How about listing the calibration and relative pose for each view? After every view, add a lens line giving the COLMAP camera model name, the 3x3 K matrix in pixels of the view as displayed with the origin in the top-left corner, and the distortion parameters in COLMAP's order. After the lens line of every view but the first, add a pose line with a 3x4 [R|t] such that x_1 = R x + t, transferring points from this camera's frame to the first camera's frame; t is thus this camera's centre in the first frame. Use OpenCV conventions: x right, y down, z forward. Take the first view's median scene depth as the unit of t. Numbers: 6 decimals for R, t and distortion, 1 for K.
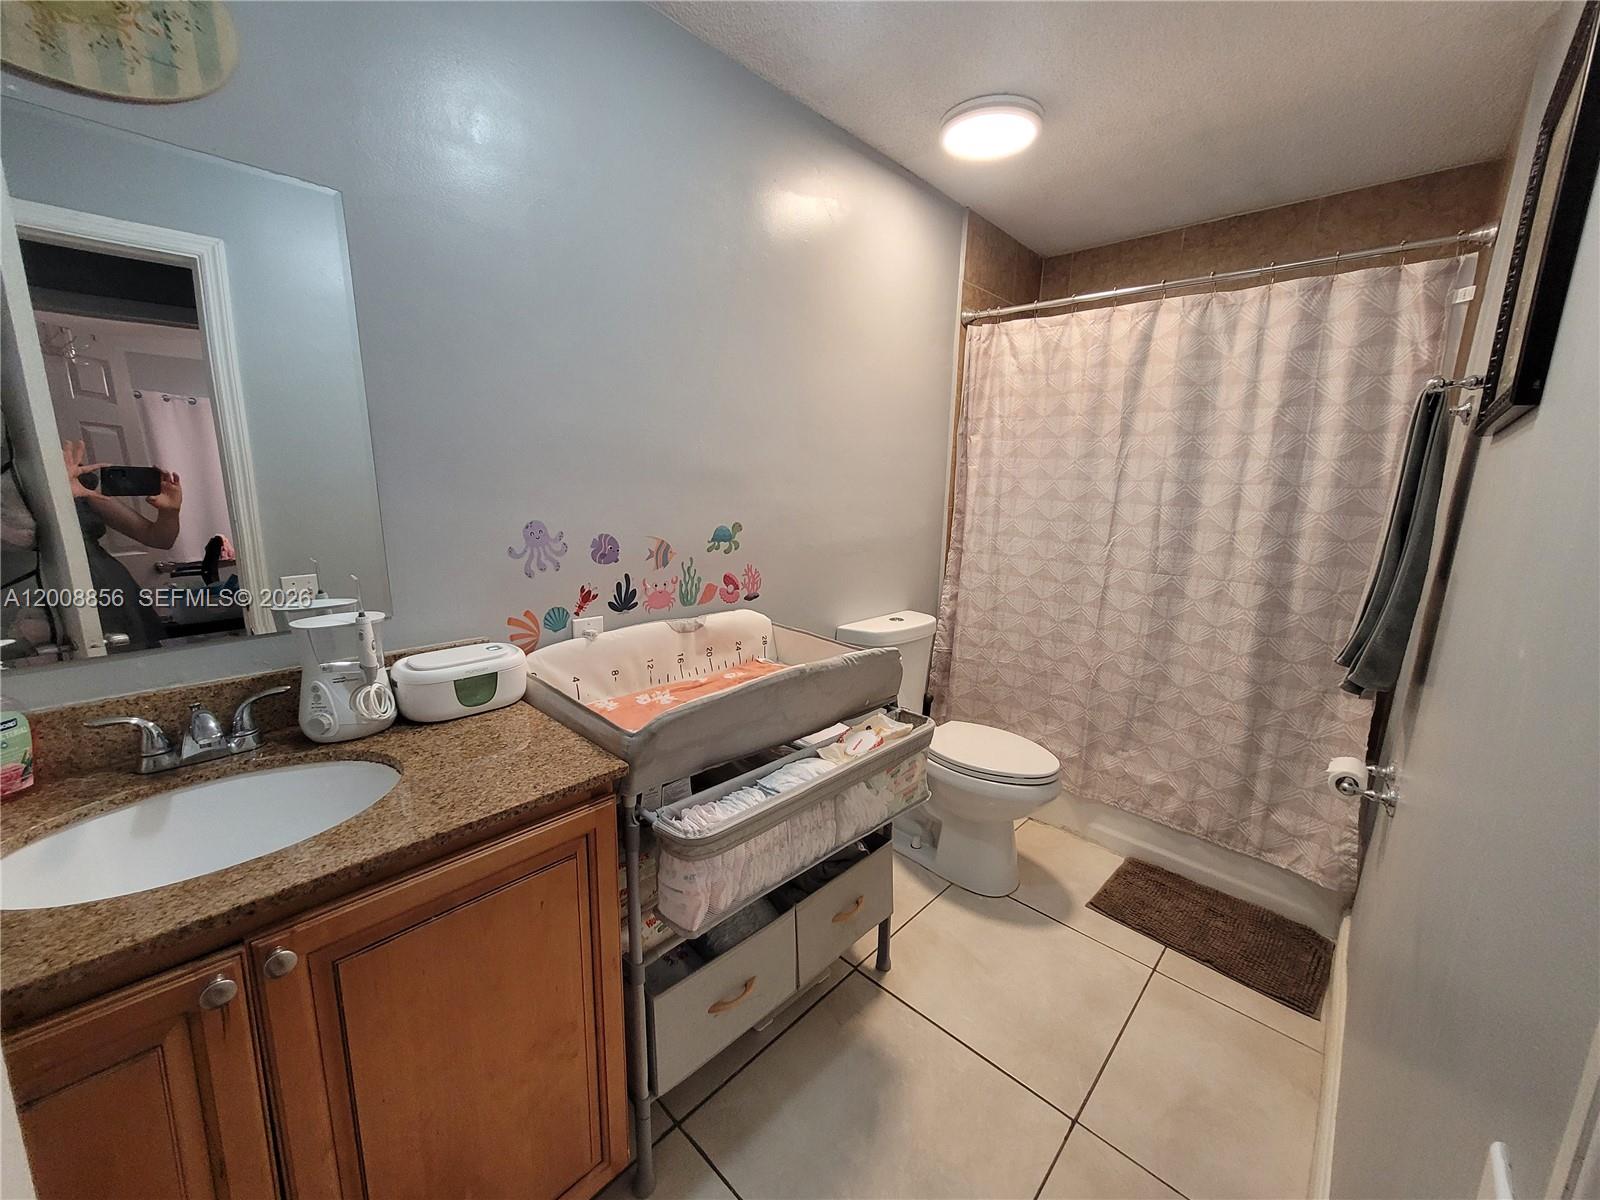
lens RADIAL K [[627.1, 0, 803.1], [0, 627.1, 594.2], [0, 0, 1]] dist [0.004333, -0.000014]
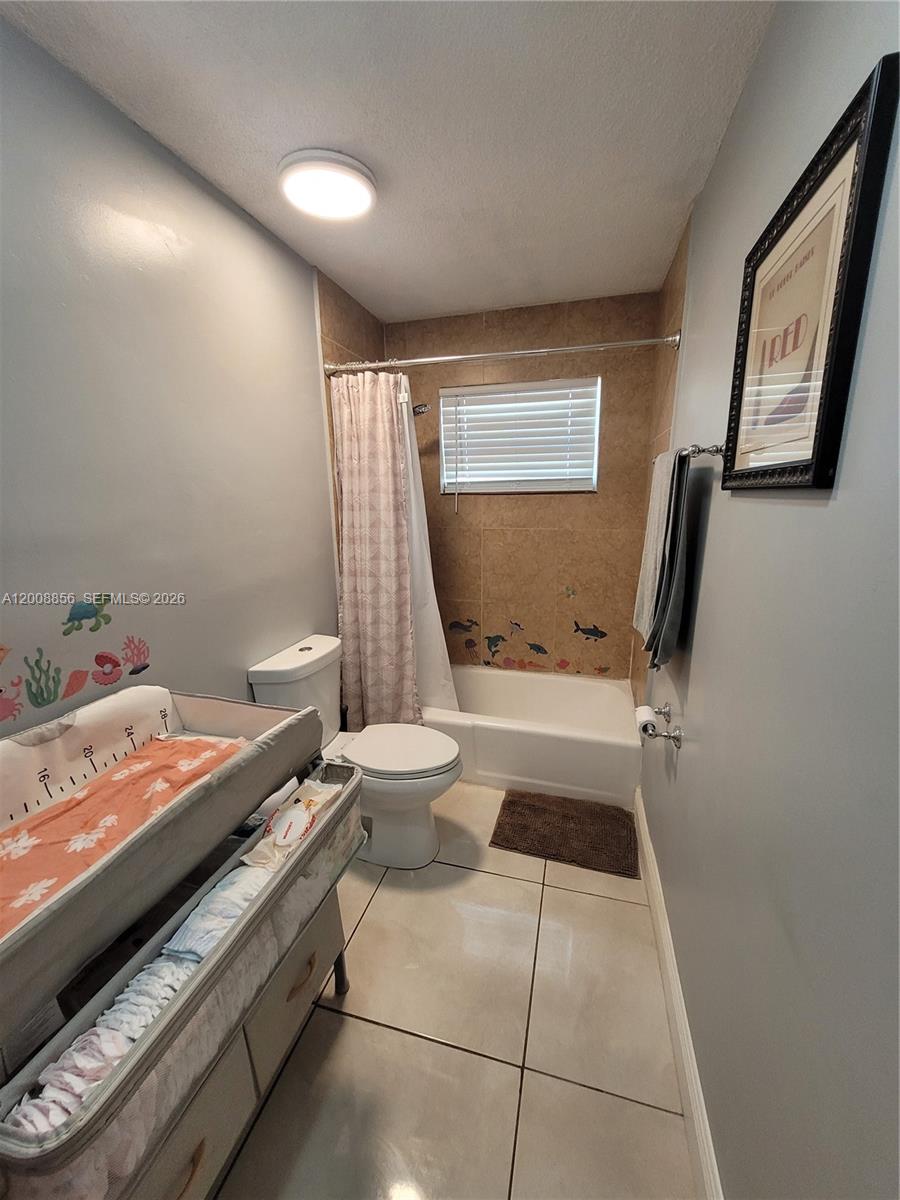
lens RADIAL K [[470.3, 0, 454.3], [0, 470.3, 600.9], [0, 0, 1]] dist [0.004333, -0.000014]
pose [[0.882989, -0.145030, 0.446428, 0.042899], [0.123904, 0.989353, 0.076338, -0.126401], [-0.452746, -0.012091, 0.891558, 0.267038]]
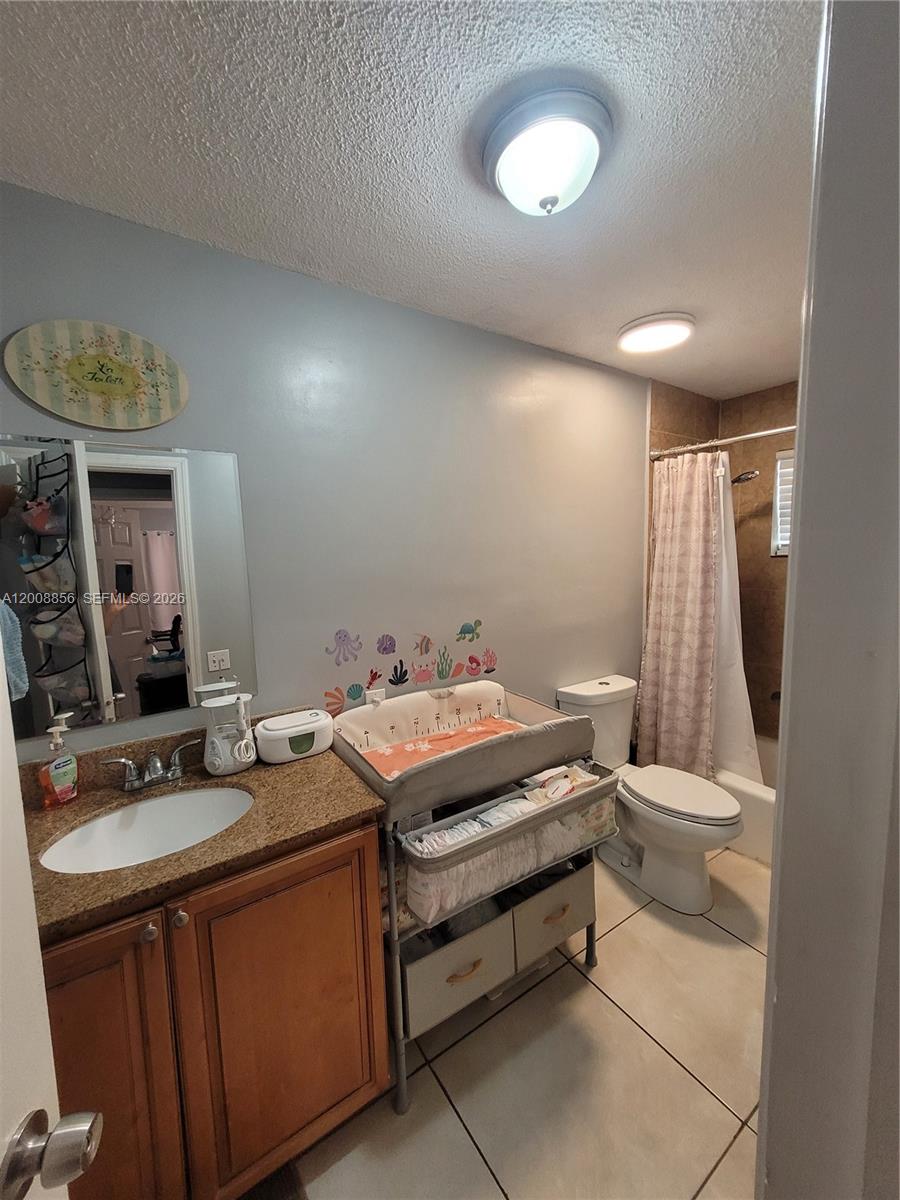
lens RADIAL K [[470.3, 0, 454.3], [0, 470.3, 600.9], [0, 0, 1]] dist [0.004333, -0.000014]
pose [[0.974860, -0.023869, -0.221535, 0.111718], [0.005468, 0.996509, -0.083307, -0.091544], [0.222750, 0.080001, 0.971588, -0.087647]]
